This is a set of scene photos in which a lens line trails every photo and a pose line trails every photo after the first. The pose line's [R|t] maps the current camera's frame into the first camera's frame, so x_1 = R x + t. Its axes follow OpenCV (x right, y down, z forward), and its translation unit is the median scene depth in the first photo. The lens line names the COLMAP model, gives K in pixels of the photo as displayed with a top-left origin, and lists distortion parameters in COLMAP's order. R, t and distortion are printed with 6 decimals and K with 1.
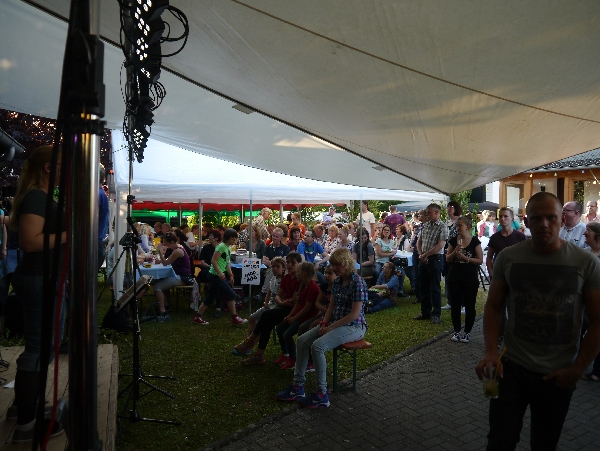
lens RADIAL K [[492.3, 0, 300.0], [0, 492.3, 225.5], [0, 0, 1]] dist [-0.061241, 0.046616]
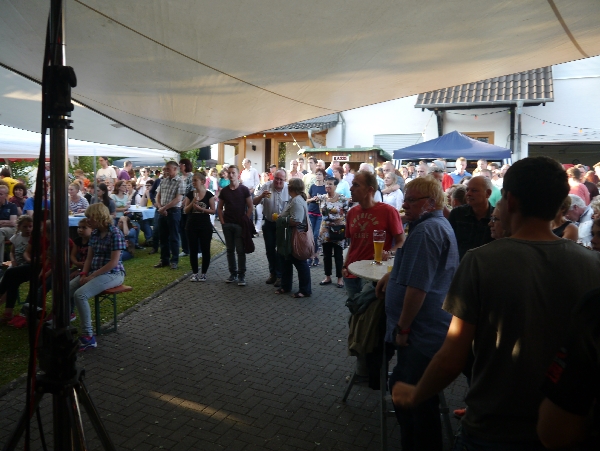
lens RADIAL K [[495.2, 0, 290.6], [0, 495.2, 226.2], [0, 0, 1]] dist [-0.010812, -0.000849]
pose [[0.854413, -0.053373, 0.516845, -0.085087], [0.005925, 0.995646, 0.093023, -0.000718], [-0.519560, -0.076418, 0.851010, -0.102691]]
